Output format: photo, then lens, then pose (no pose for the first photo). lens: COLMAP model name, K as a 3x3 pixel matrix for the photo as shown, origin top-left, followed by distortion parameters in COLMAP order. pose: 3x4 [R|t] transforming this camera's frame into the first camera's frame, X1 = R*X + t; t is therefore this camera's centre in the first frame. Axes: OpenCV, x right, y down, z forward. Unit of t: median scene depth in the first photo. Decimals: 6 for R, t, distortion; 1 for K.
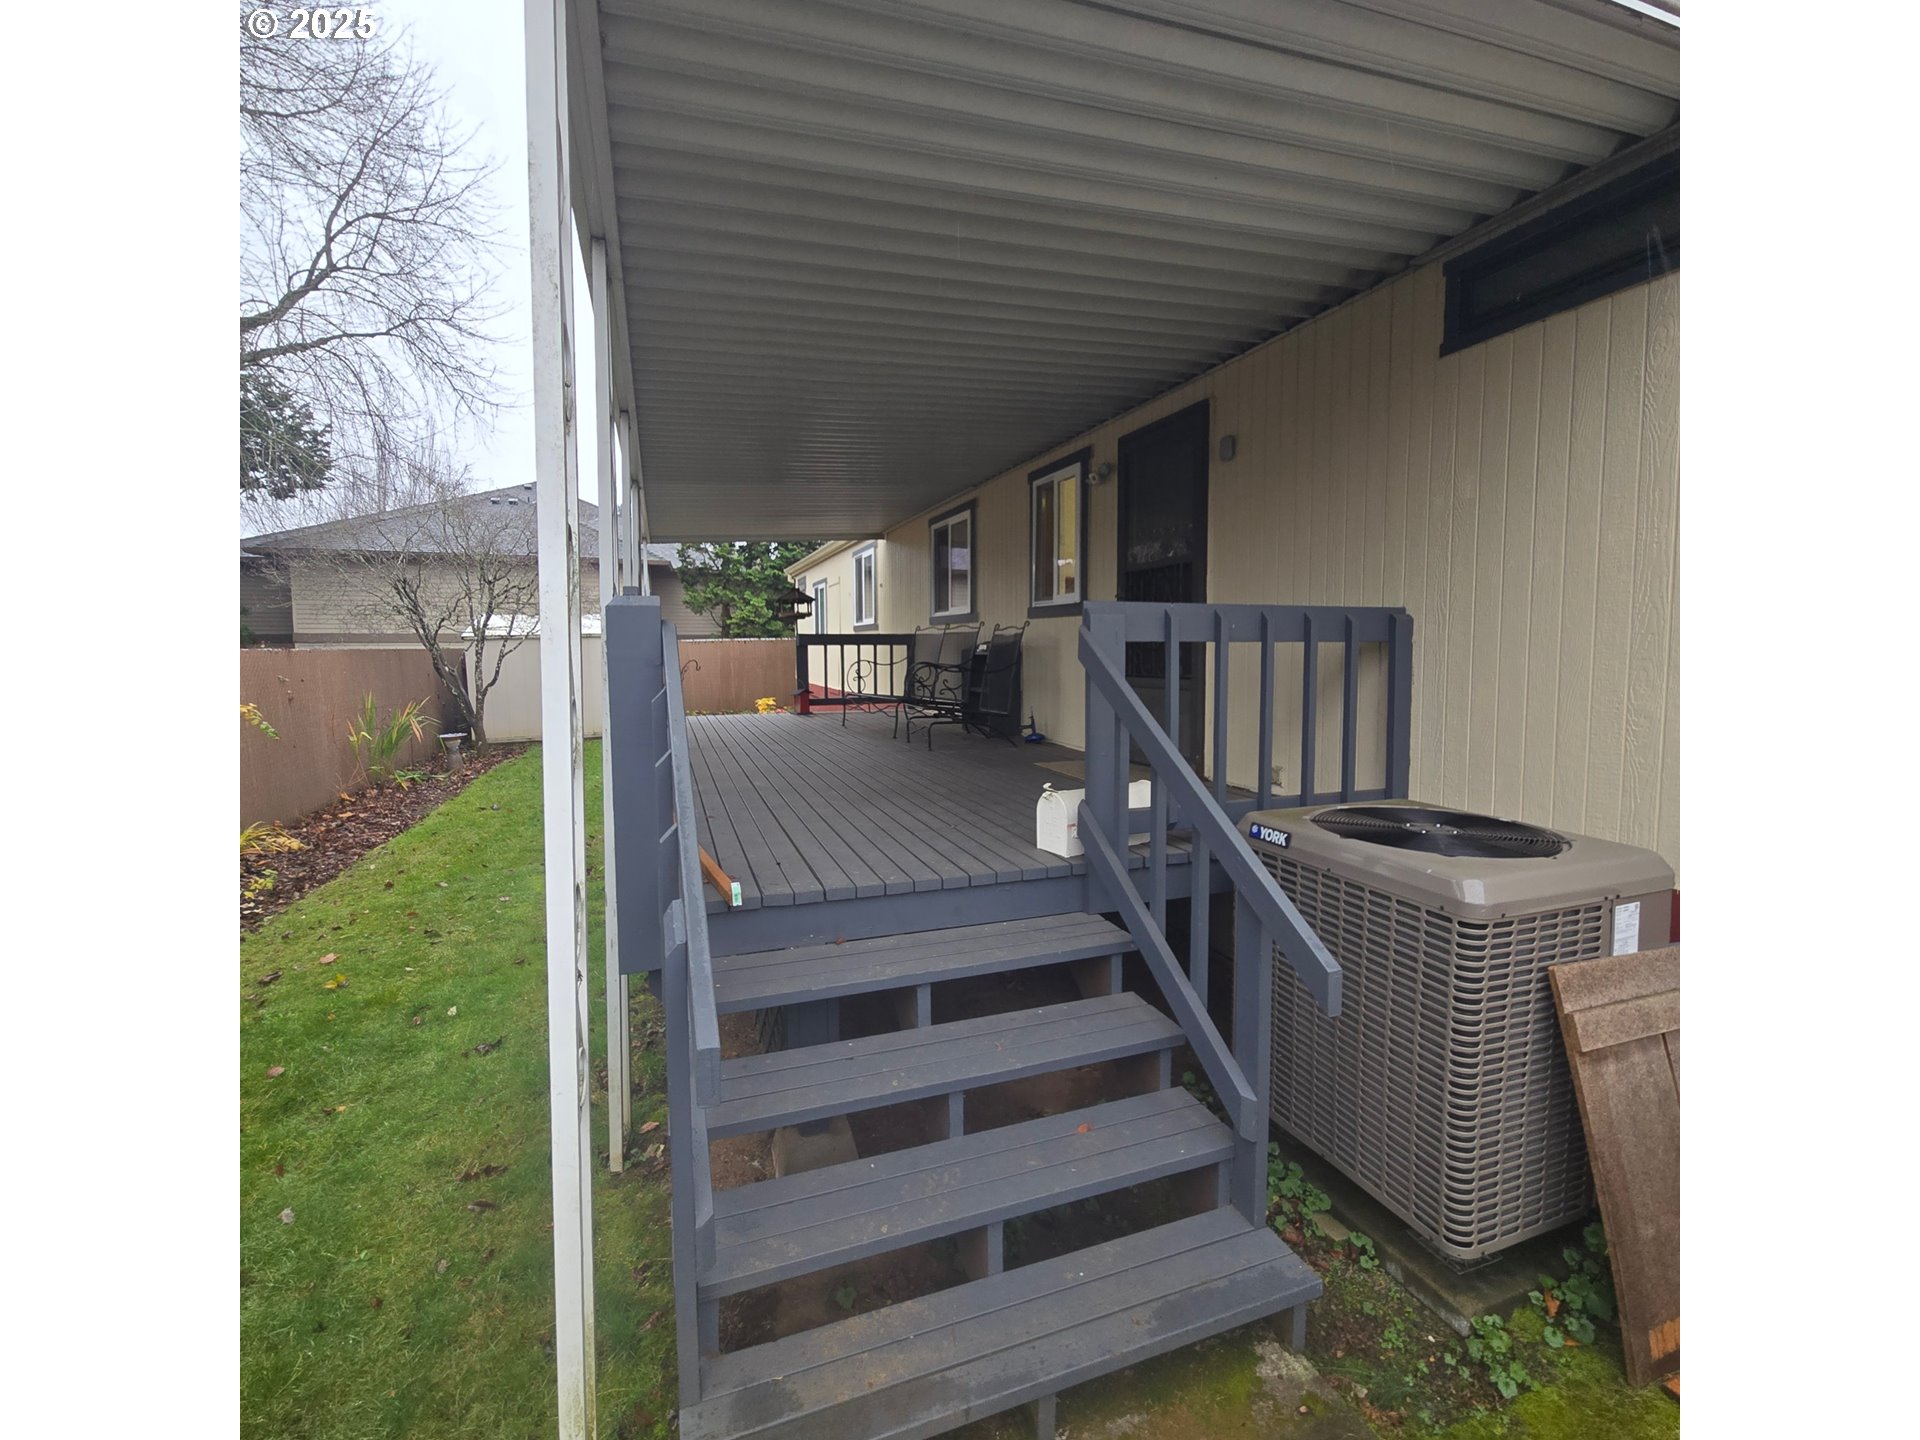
lens RADIAL K [[770.7, 0, 965.9], [0, 770.7, 712.7], [0, 0, 1]] dist [-0.010157, -0.001877]
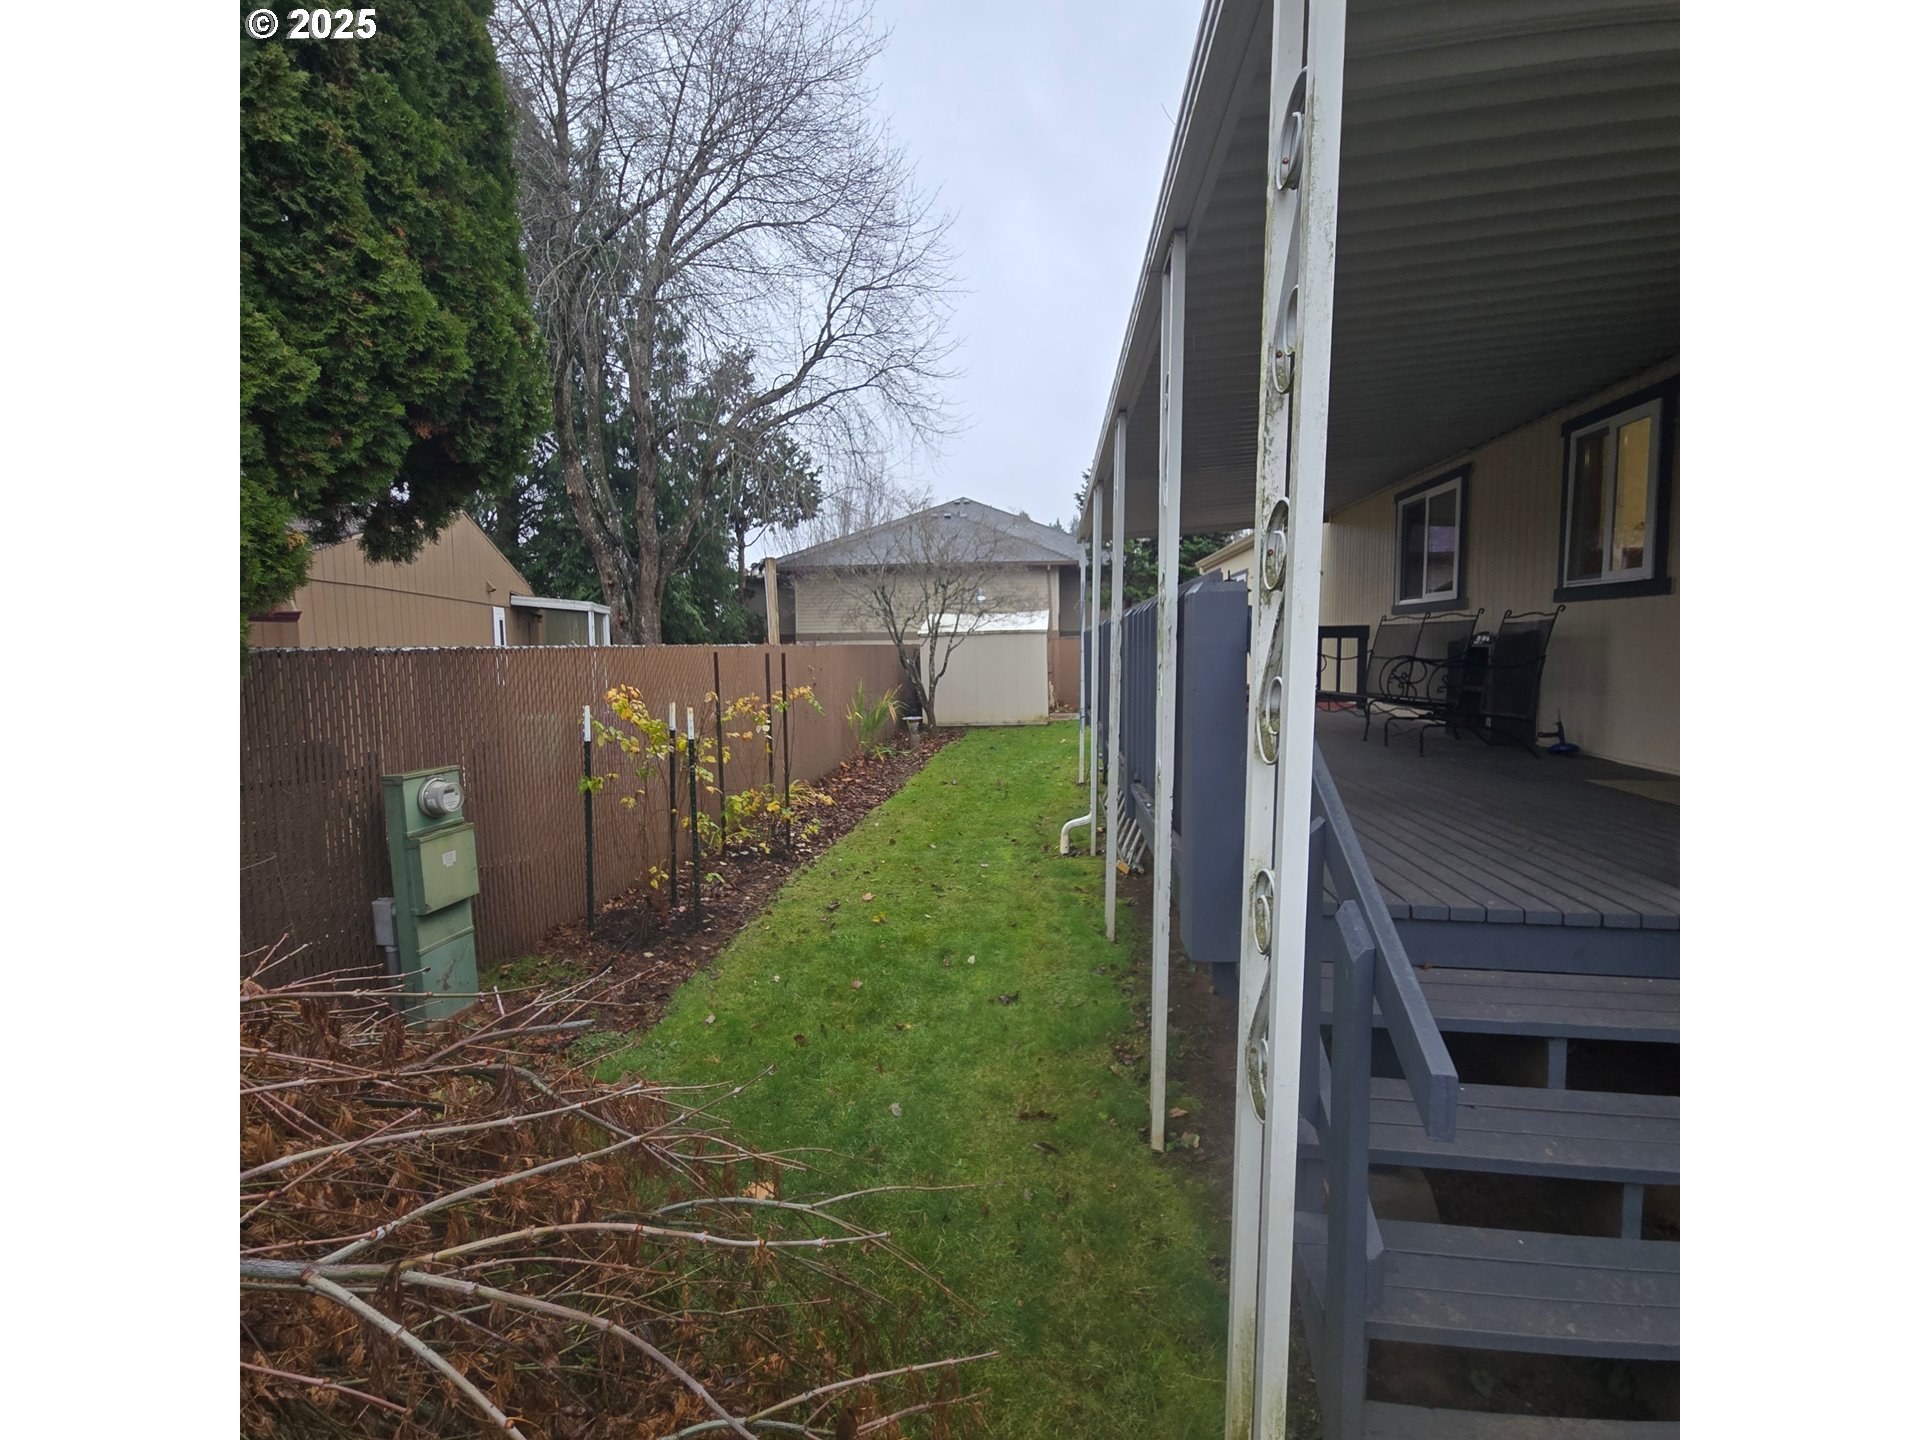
lens RADIAL K [[770.7, 0, 959.0], [0, 770.7, 712.2], [0, 0, 1]] dist [-0.010157, -0.001877]
pose [[0.881551, 0.035436, -0.470758, -0.075444], [-0.033504, 0.999361, 0.012485, 0.004014], [0.470899, 0.004766, 0.882174, -0.009619]]
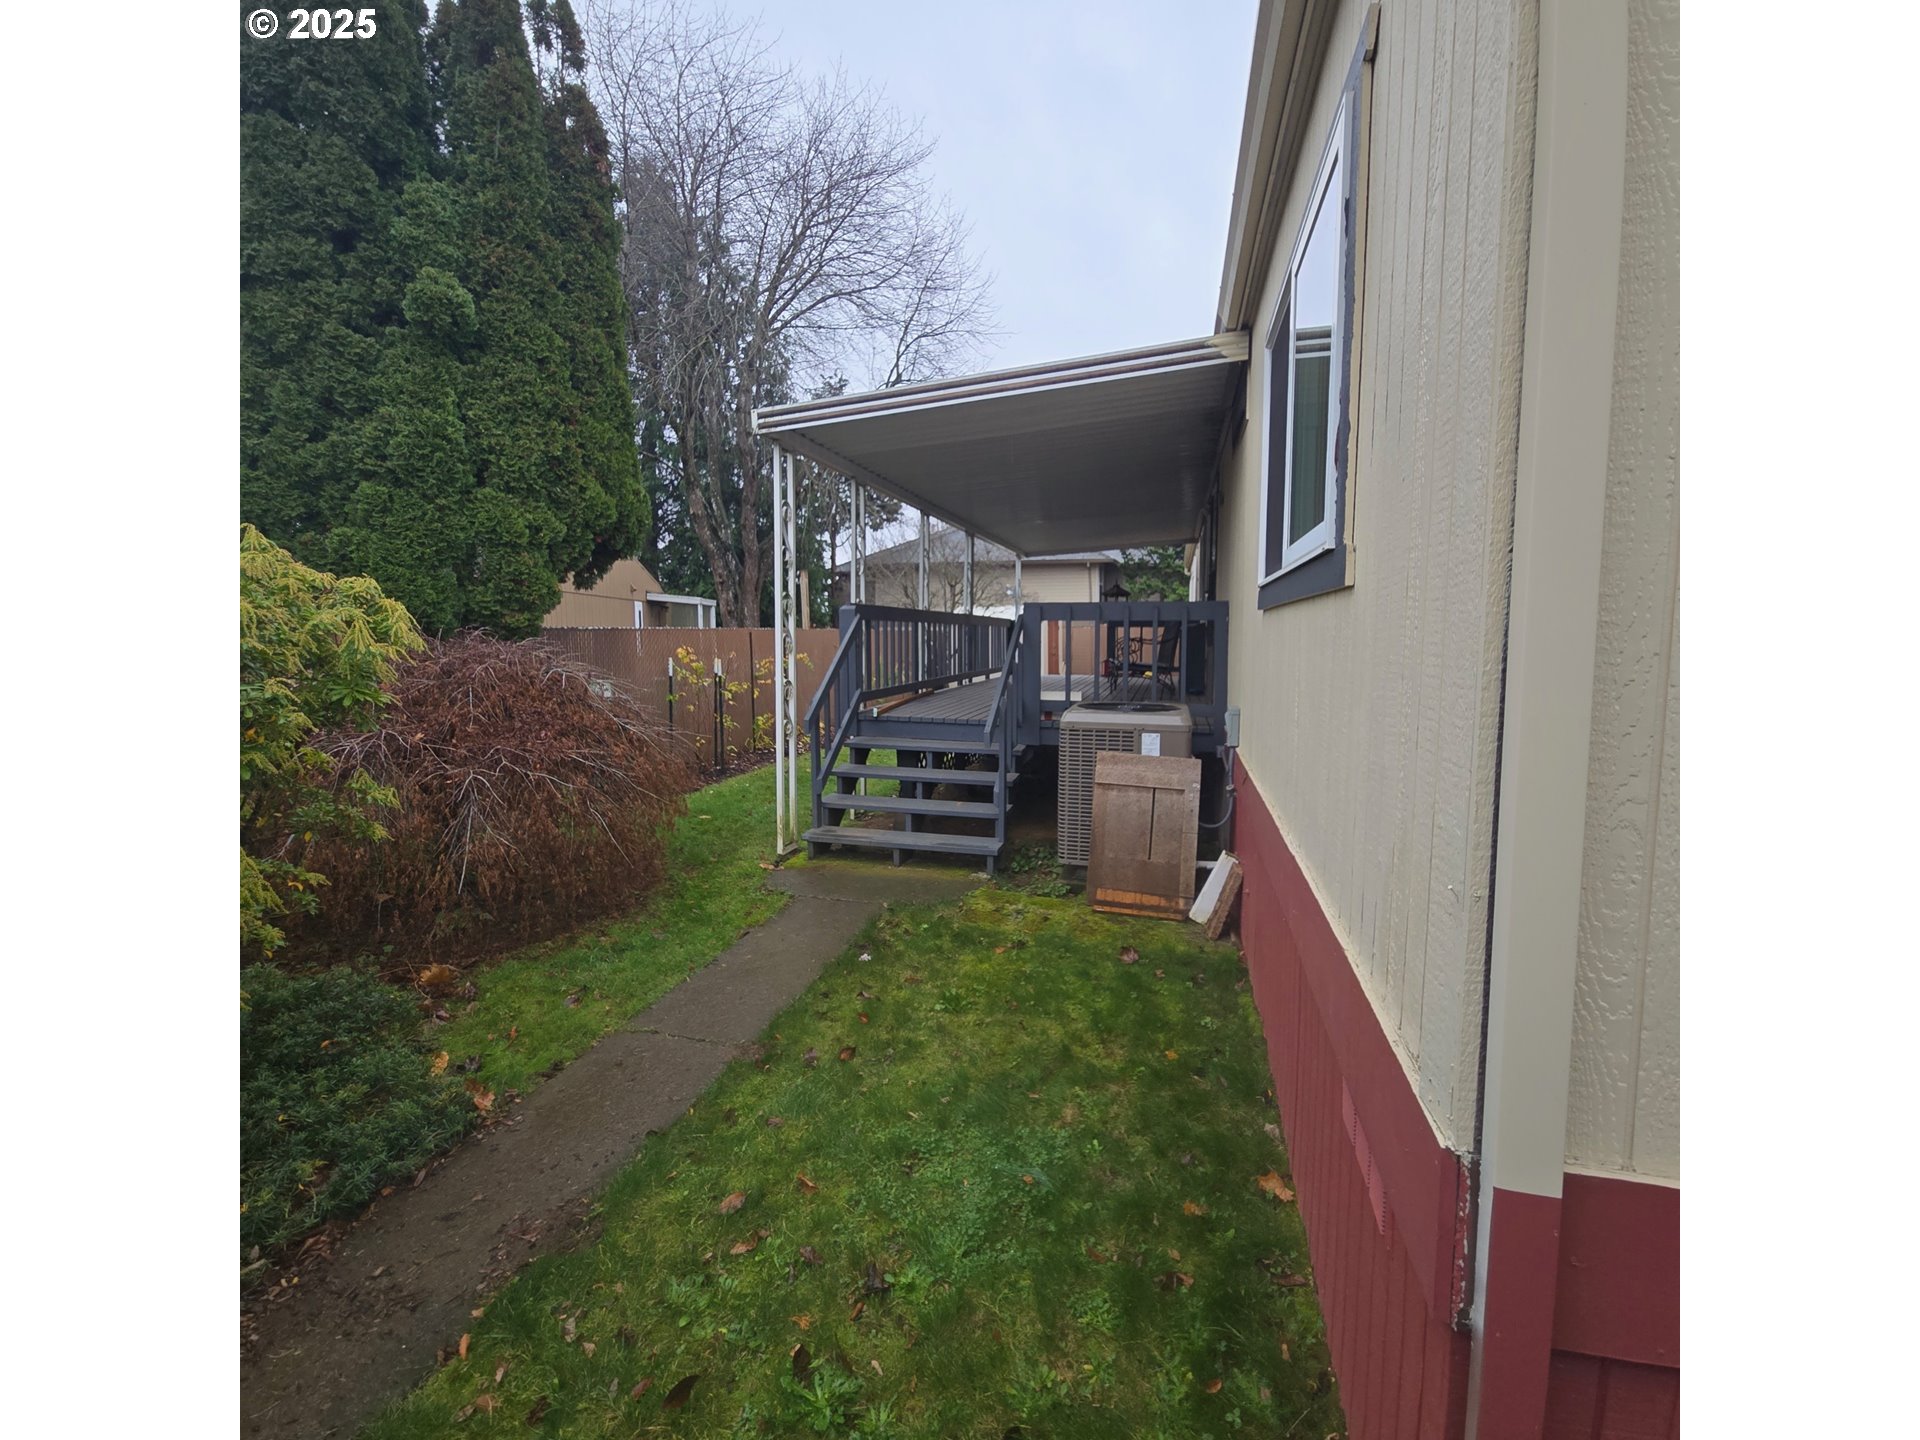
lens RADIAL K [[770.7, 0, 959.0], [0, 770.7, 710.4], [0, 0, 1]] dist [-0.010157, -0.001877]
pose [[0.798022, 0.061067, -0.599526, 0.439326], [-0.051818, 0.998121, 0.032692, 0.034348], [0.600396, 0.004978, 0.799687, -0.289593]]
